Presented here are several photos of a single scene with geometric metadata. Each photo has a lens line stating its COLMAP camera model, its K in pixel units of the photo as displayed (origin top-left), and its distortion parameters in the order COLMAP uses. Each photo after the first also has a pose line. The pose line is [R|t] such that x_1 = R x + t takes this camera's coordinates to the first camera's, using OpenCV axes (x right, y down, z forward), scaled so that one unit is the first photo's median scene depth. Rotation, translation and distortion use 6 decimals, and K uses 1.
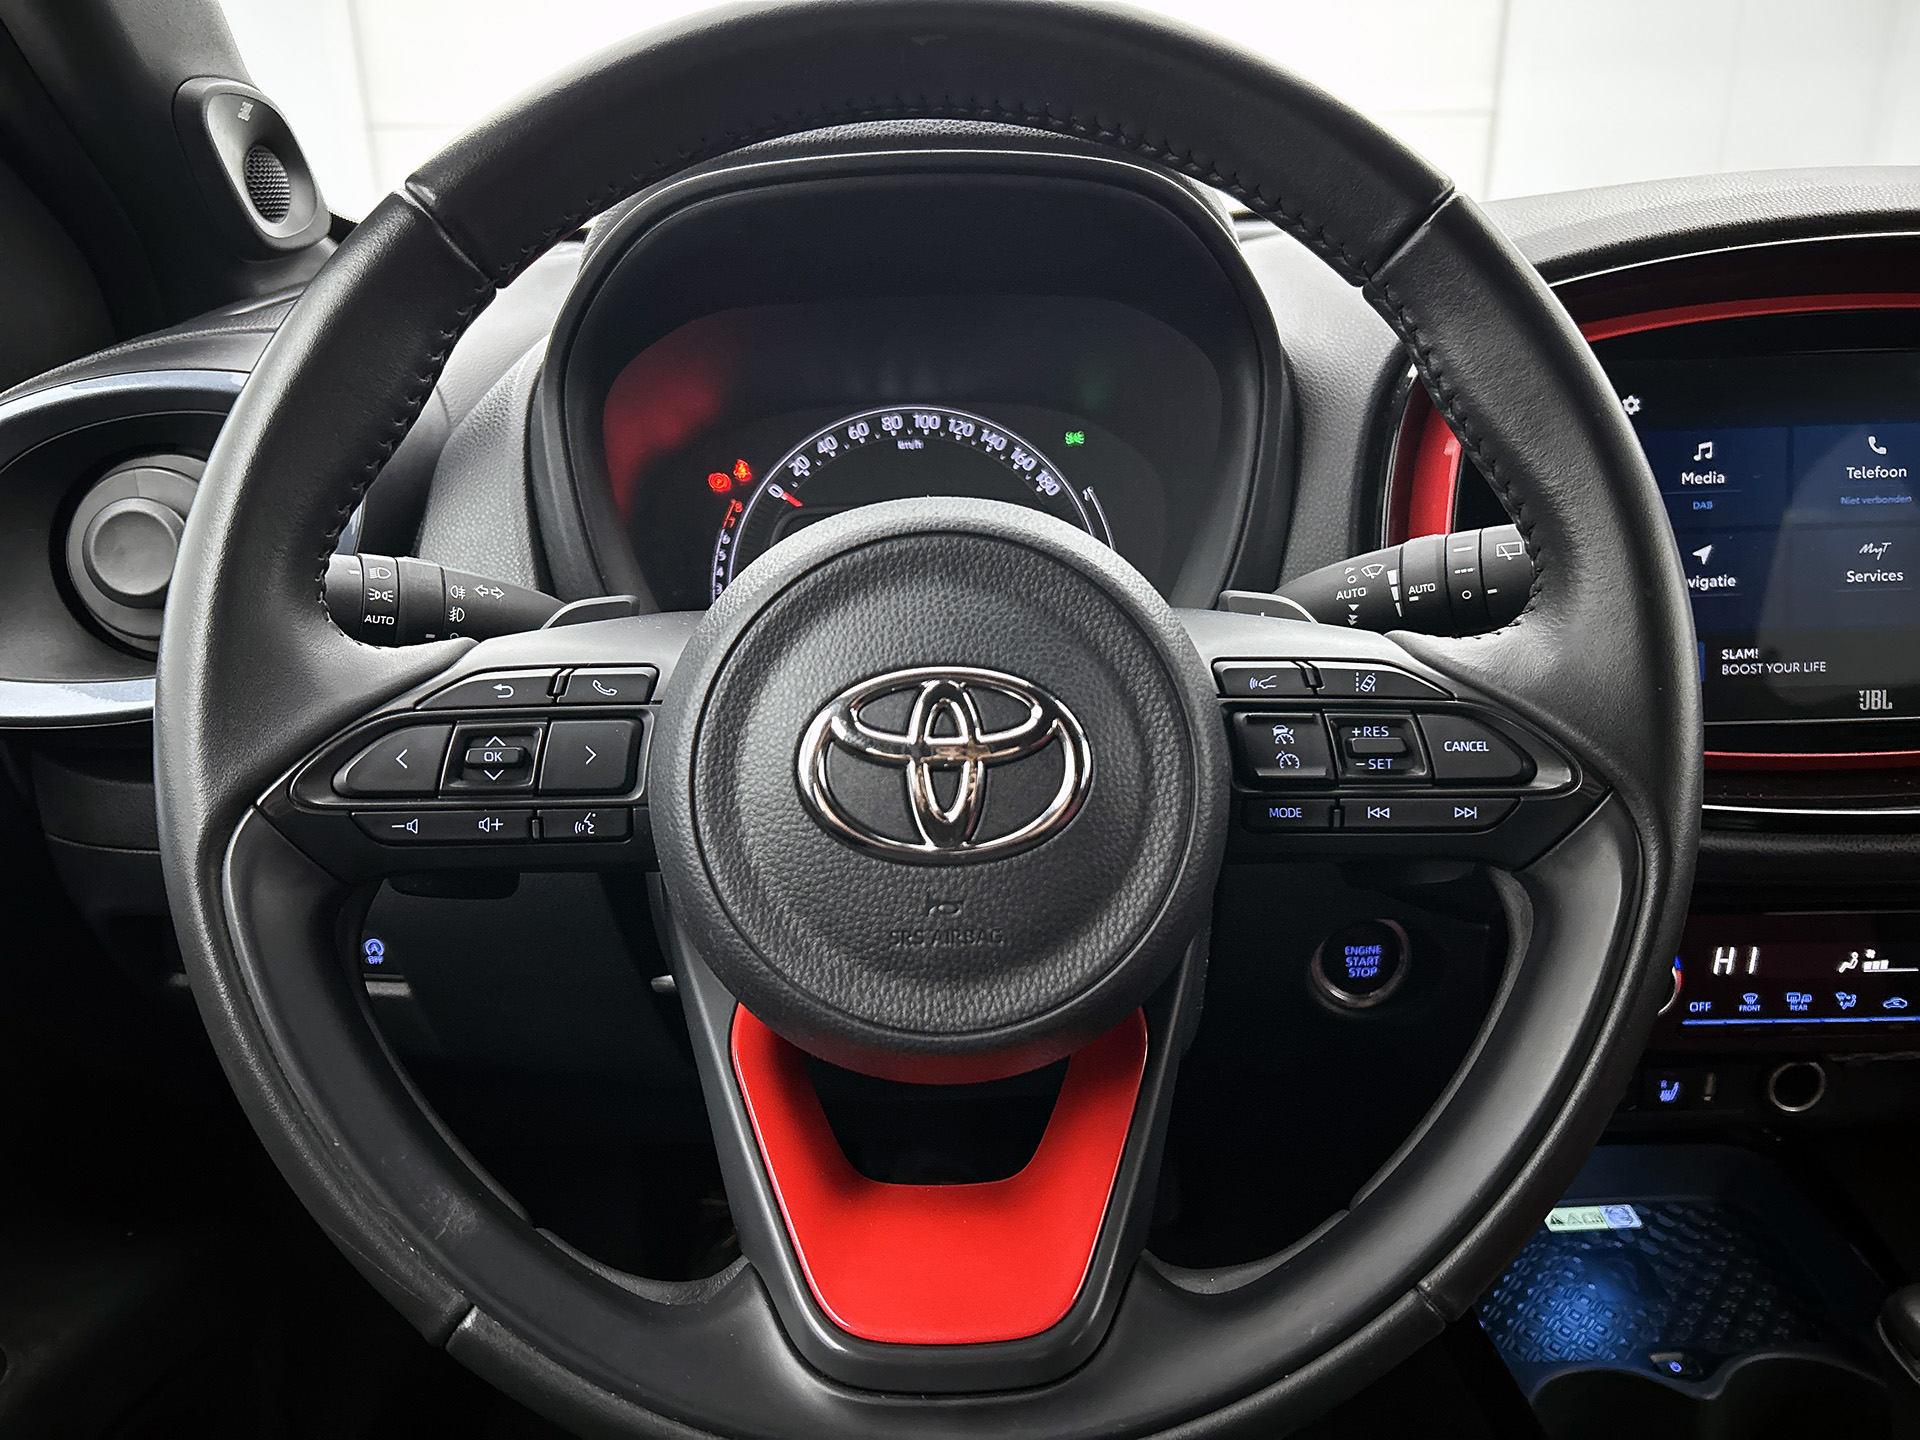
lens RADIAL K [[1471.4, 0, 939.9], [0, 1471.4, 729.6], [0, 0, 1]] dist [0.045413, -0.059398]
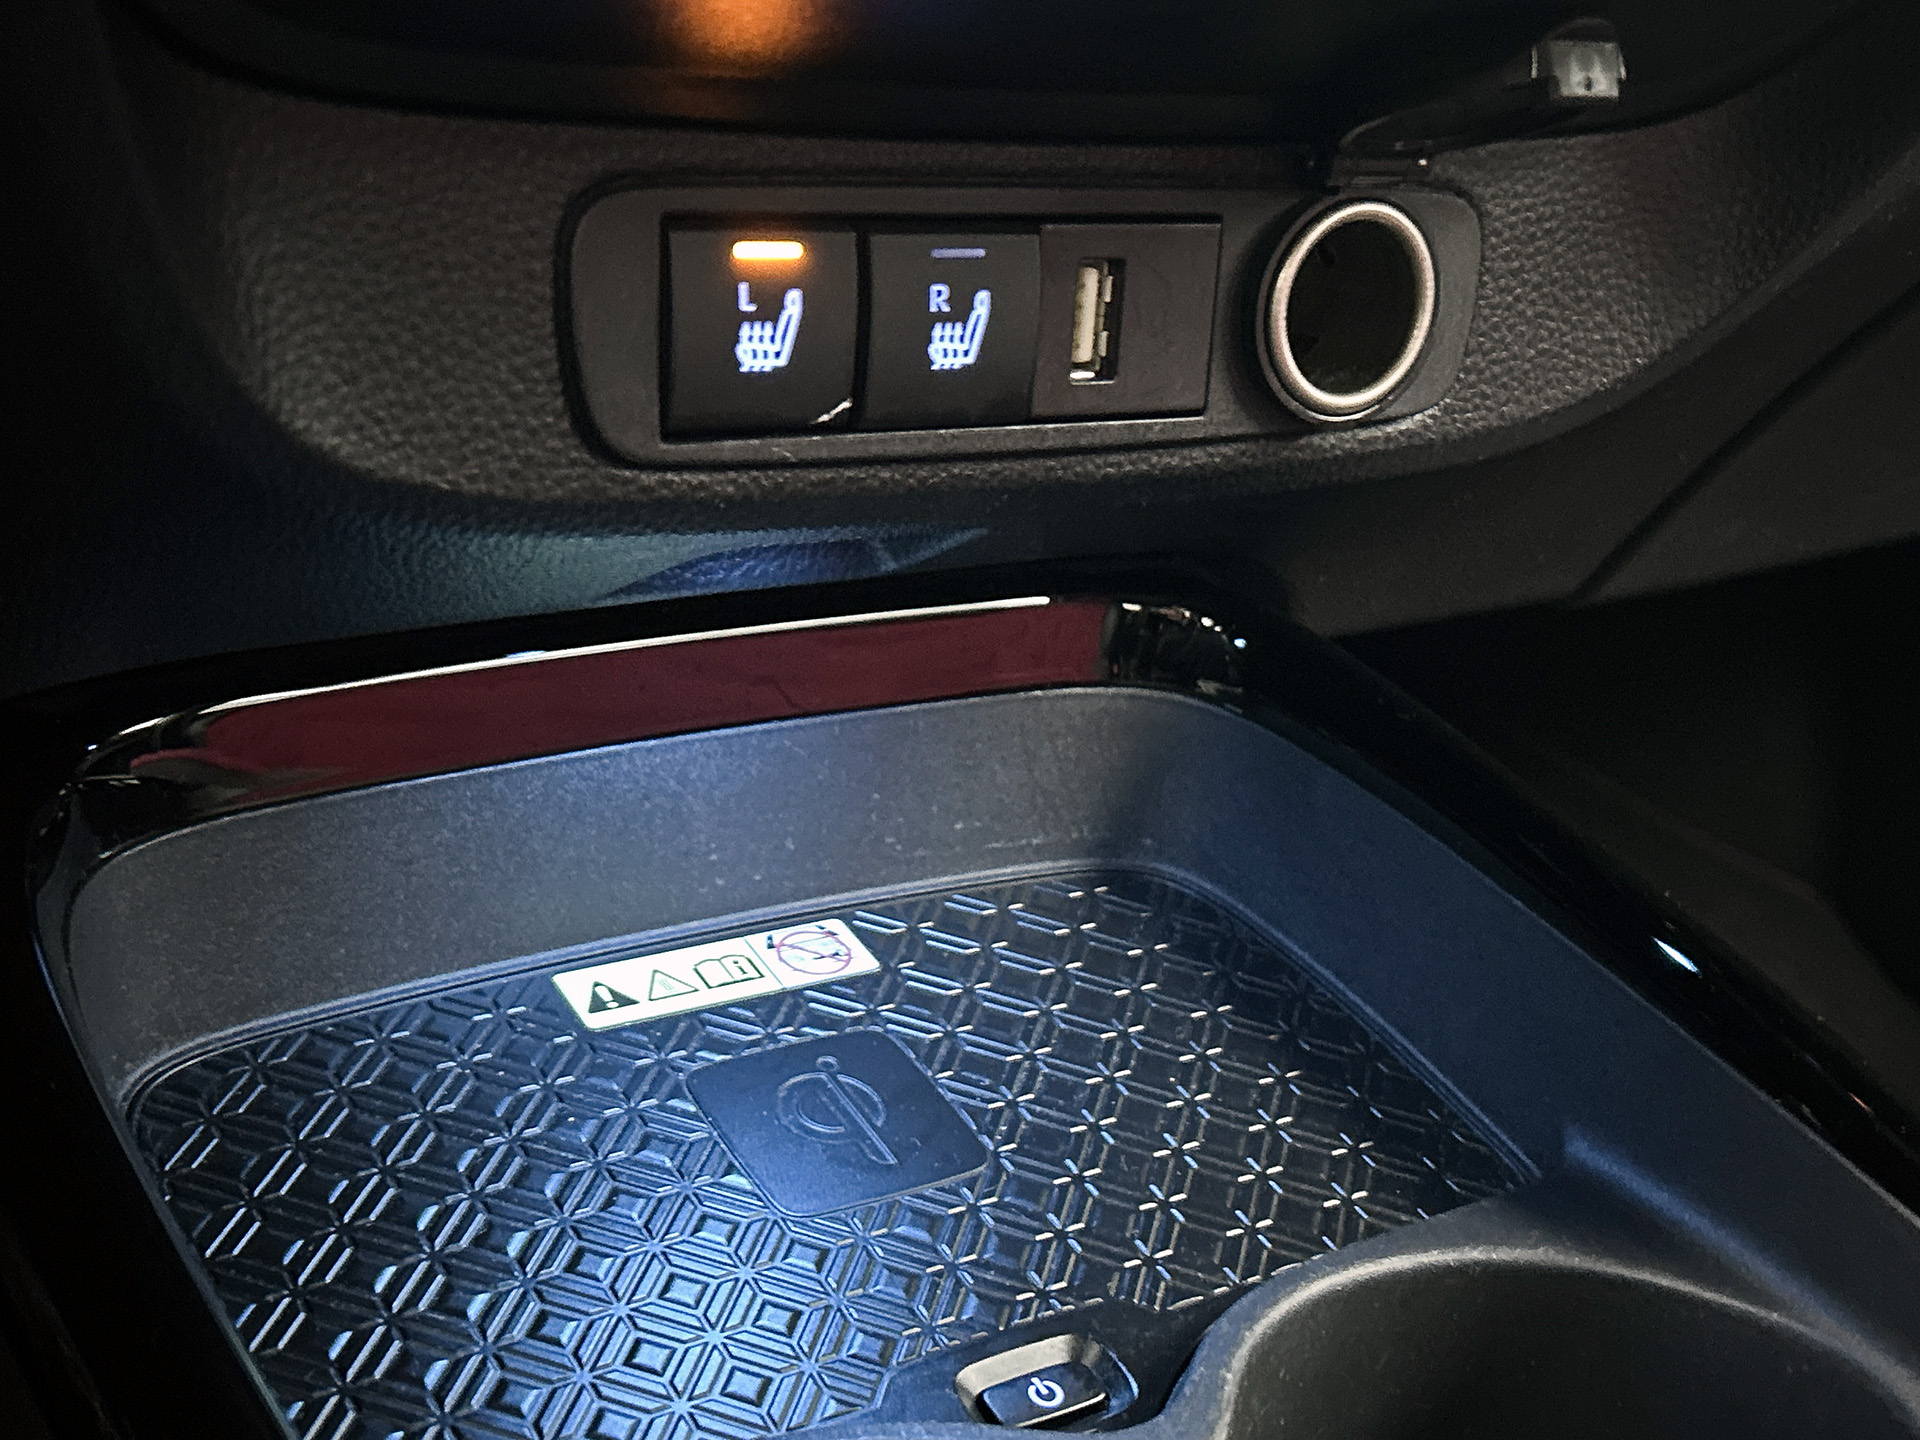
lens RADIAL K [[2414.3, 0, 953.9], [0, 2414.3, 734.4], [0, 0, 1]] dist [0.085835, 0.000000]
pose [[0.867708, -0.089921, 0.488873, 0.326968], [0.065631, 0.995616, 0.066640, 0.328590], [-0.492722, -0.025739, 0.869806, 0.738739]]
